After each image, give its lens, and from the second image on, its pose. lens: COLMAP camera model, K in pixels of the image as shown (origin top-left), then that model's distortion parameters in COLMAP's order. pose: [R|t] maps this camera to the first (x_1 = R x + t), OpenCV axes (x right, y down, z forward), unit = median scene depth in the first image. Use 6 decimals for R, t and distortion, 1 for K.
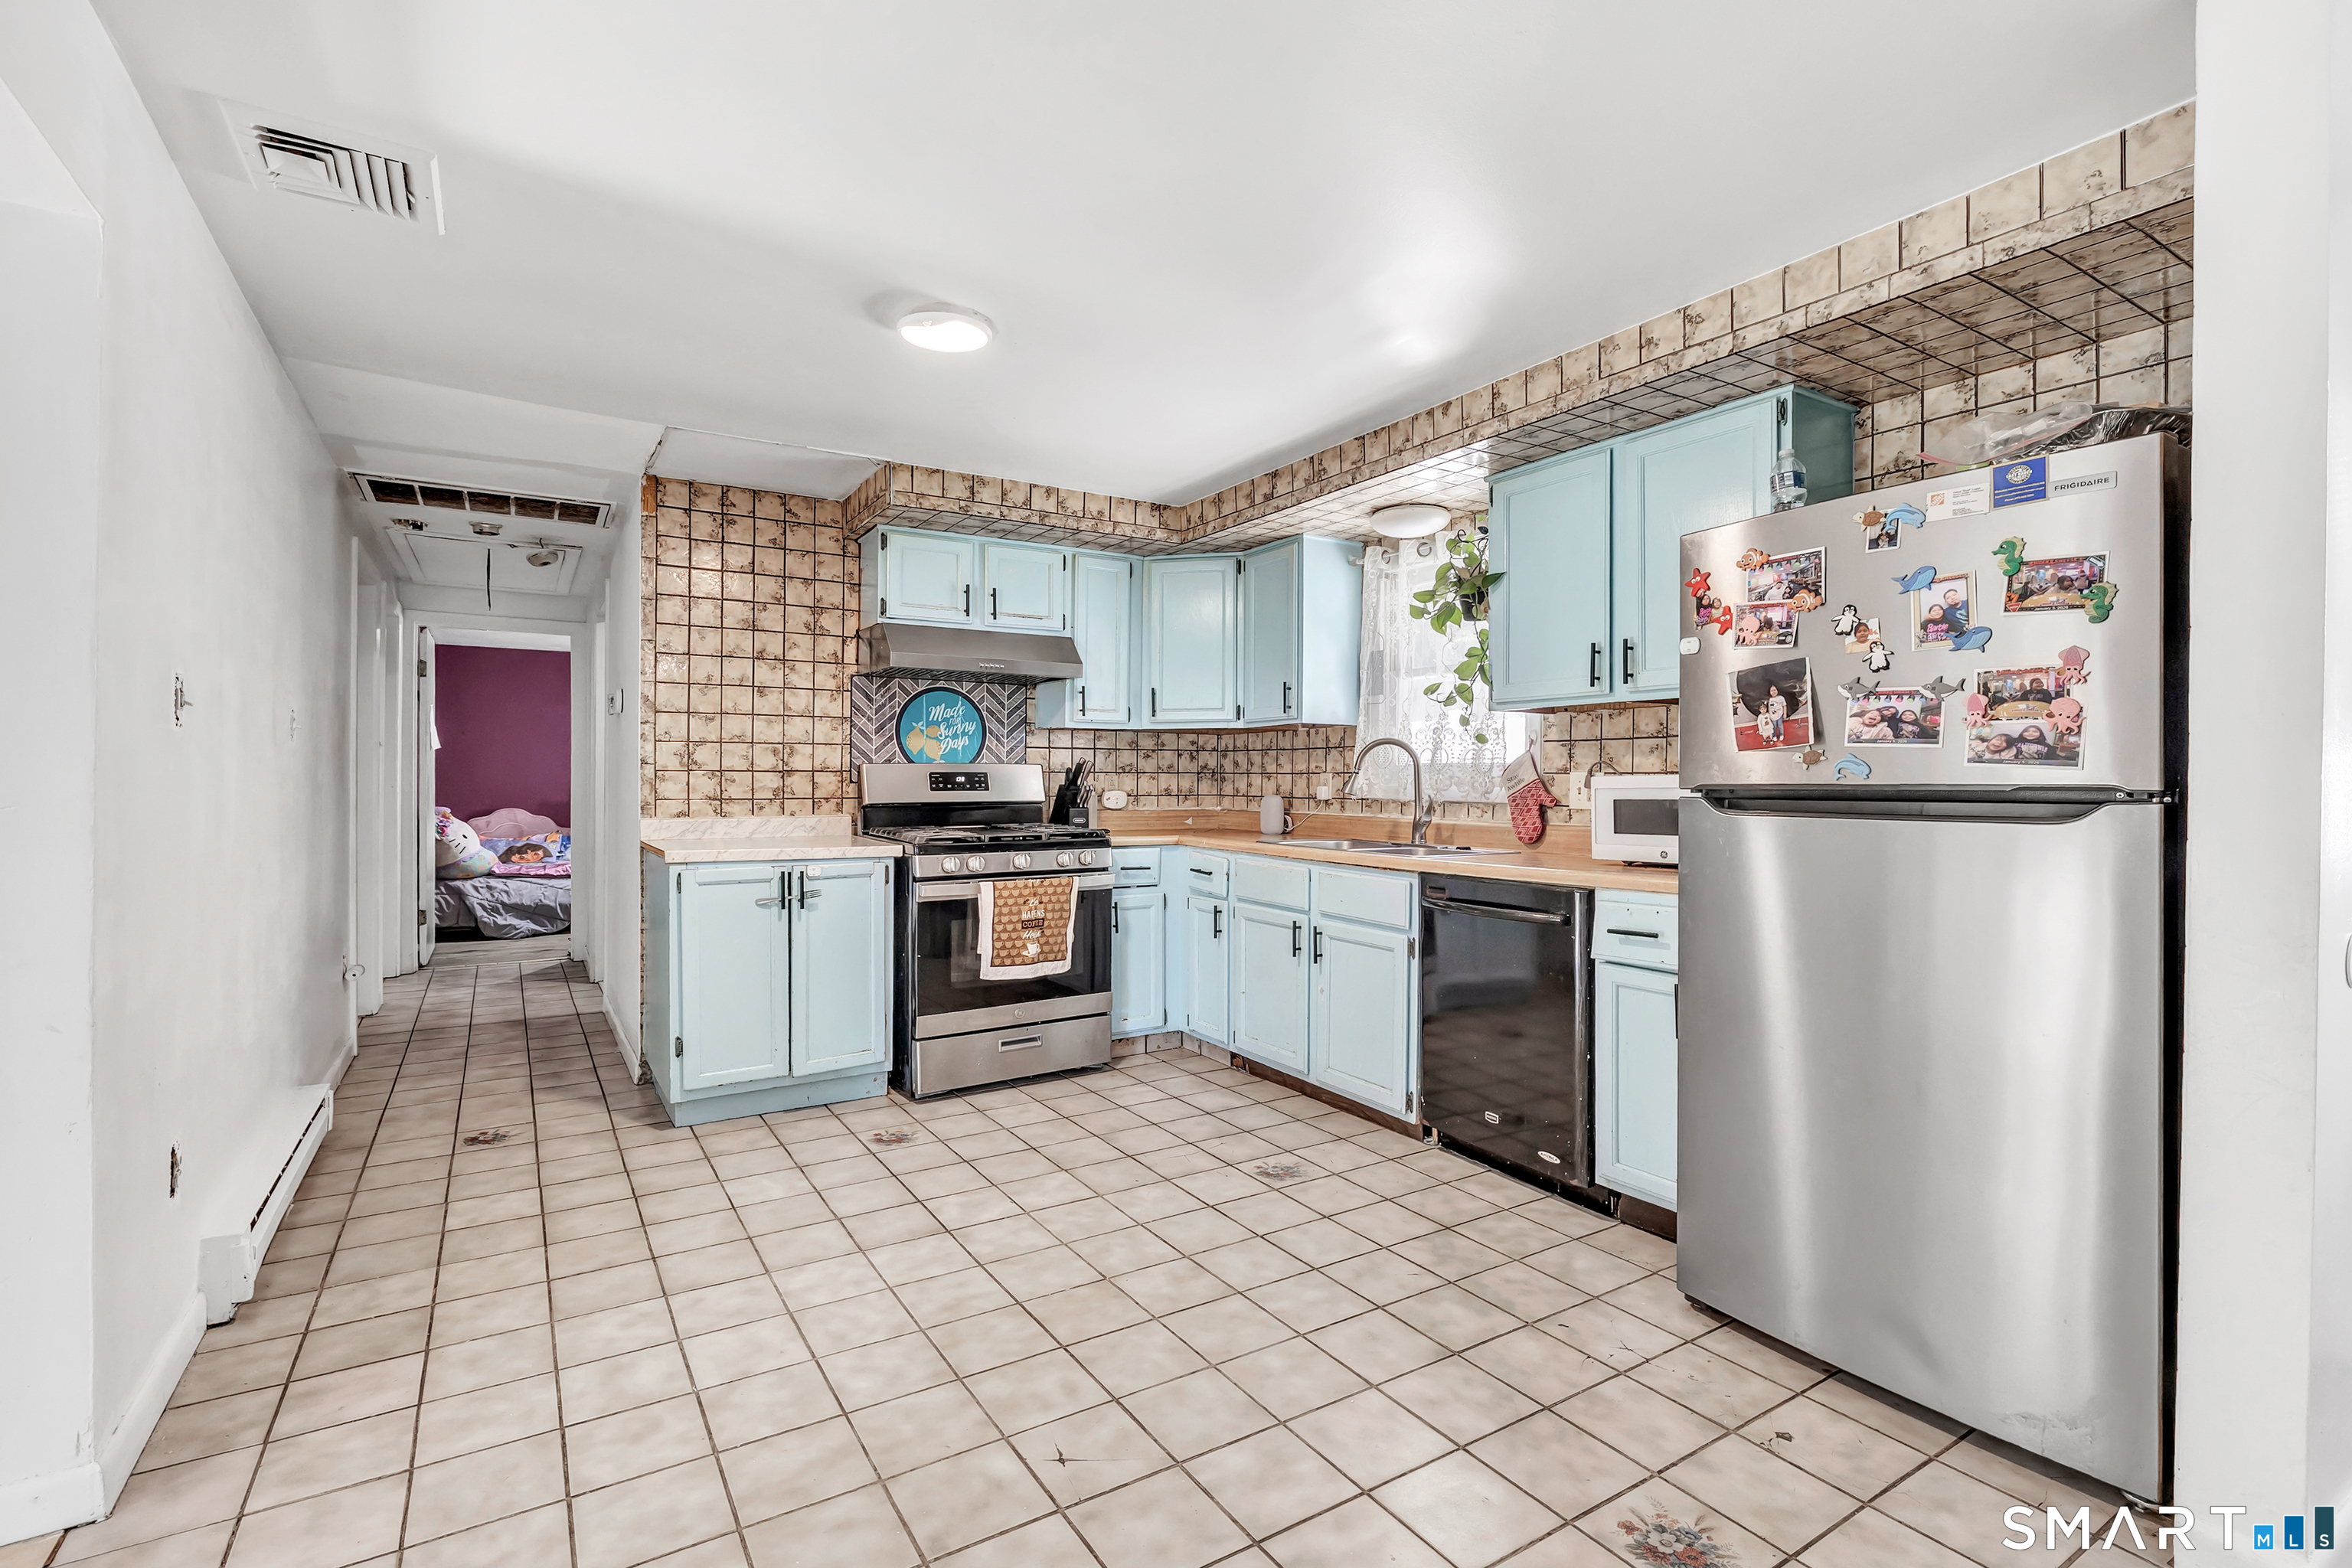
lens RADIAL K [[1006.5, 0, 1149.0], [0, 1006.5, 775.8], [0, 0, 1]] dist [0.000903, -0.001406]
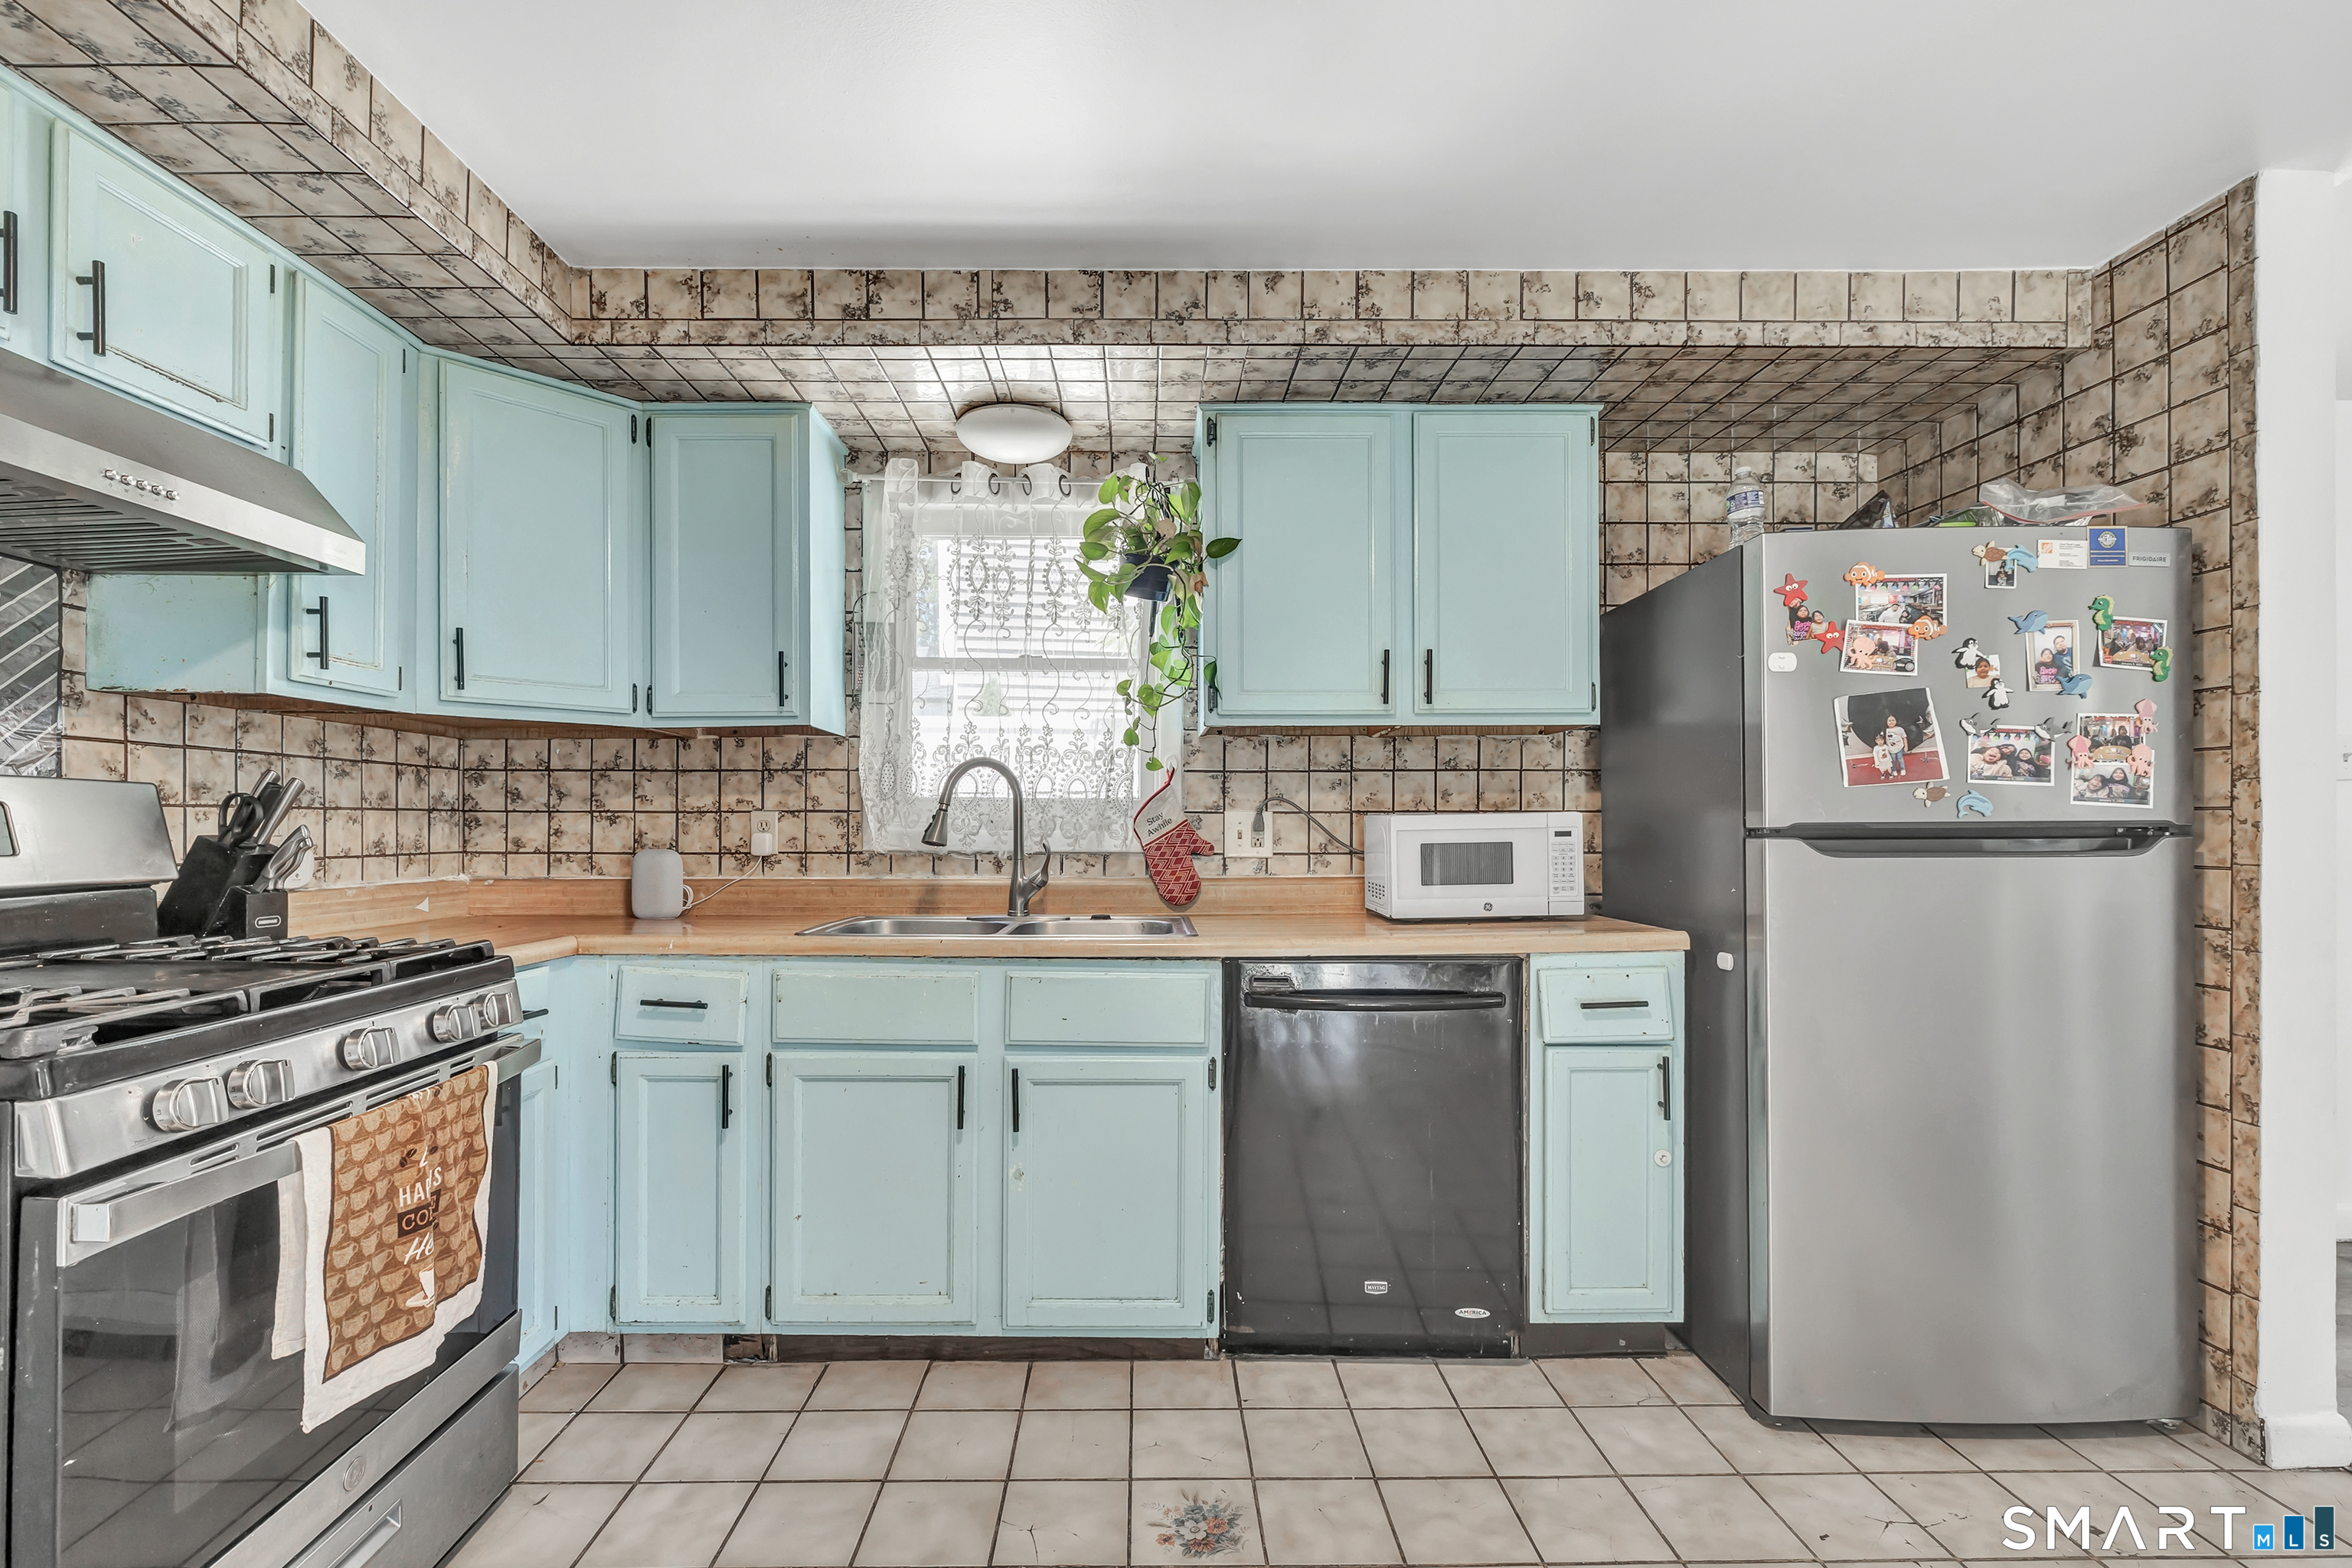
lens RADIAL K [[1058.0, 0, 1064.0], [0, 1058.0, 821.6], [0, 0, 1]] dist [-0.000972, 0.000601]
pose [[0.531373, -0.000716, 0.847138, -0.413931], [0.000192, 1.000000, 0.000724, 0.004644], [-0.847138, -0.000222, 0.531373, 0.774285]]
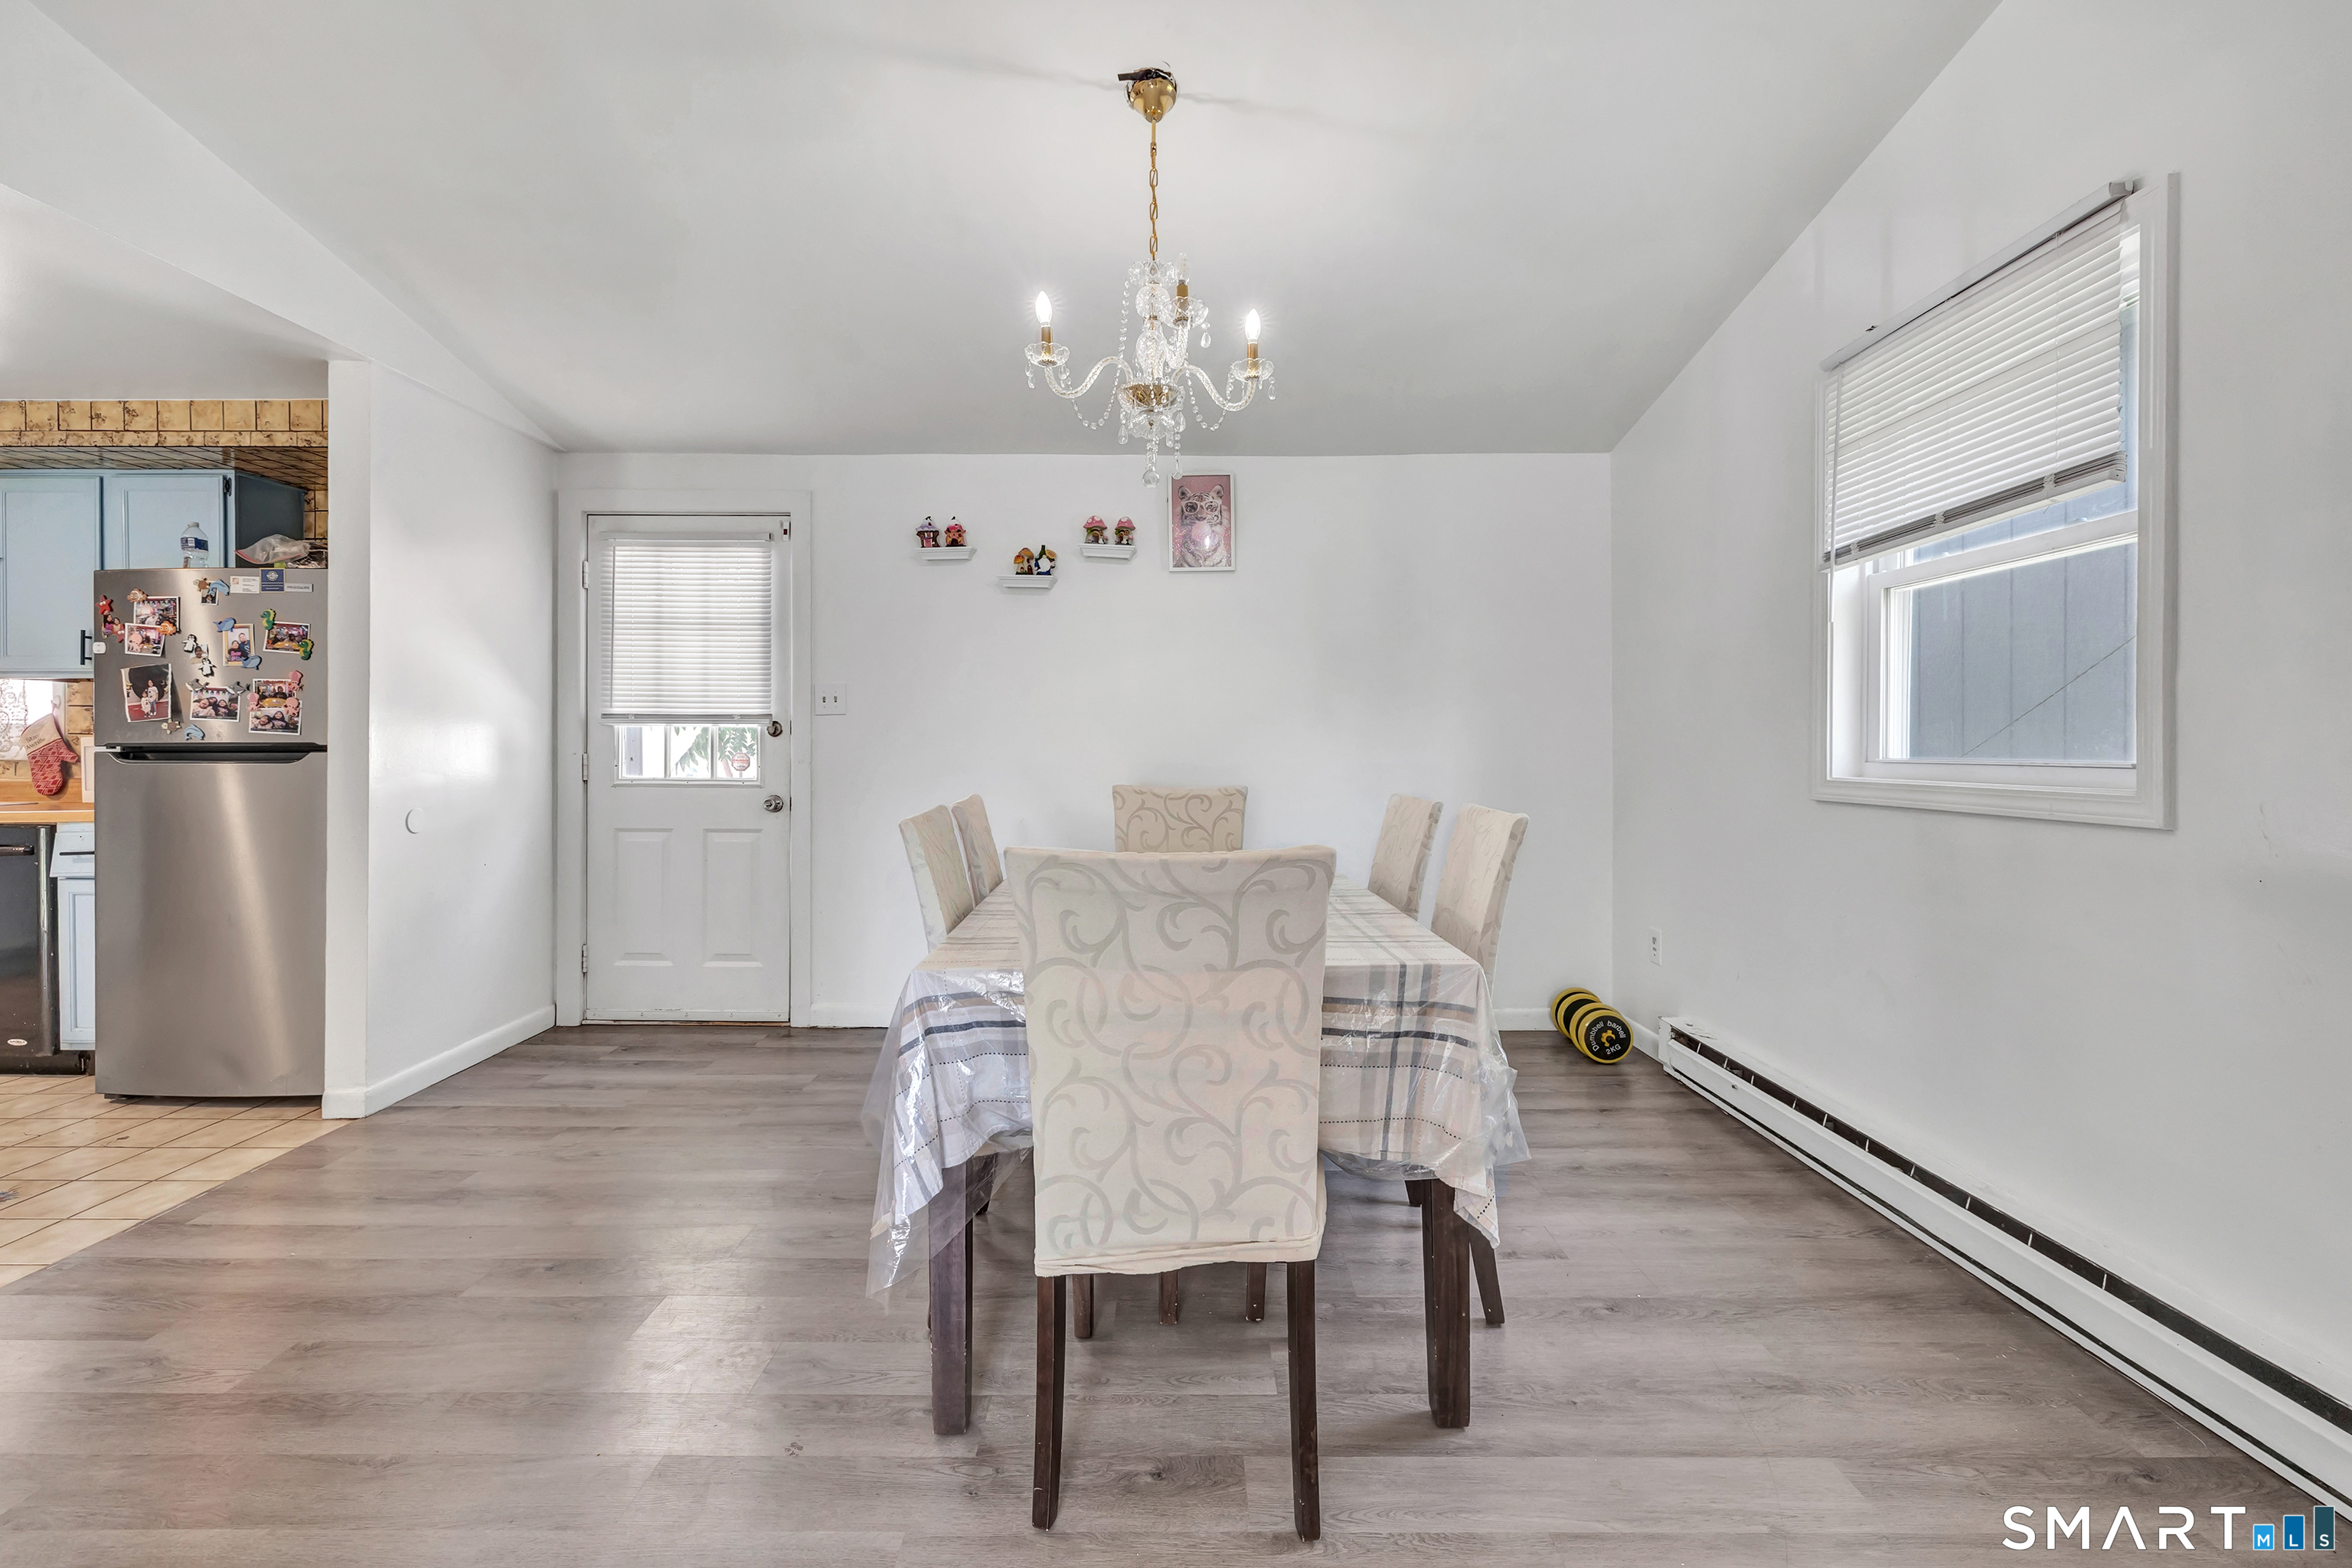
lens RADIAL K [[1034.4, 0, 1106.6], [0, 1034.4, 739.4], [0, 0, 1]] dist [0.016963, -0.001020]
pose [[0.557627, -0.010531, 0.830025, 0.065210], [0.001416, 0.999930, 0.011736, -0.009814], [-0.830090, -0.005368, 0.557603, -0.785143]]
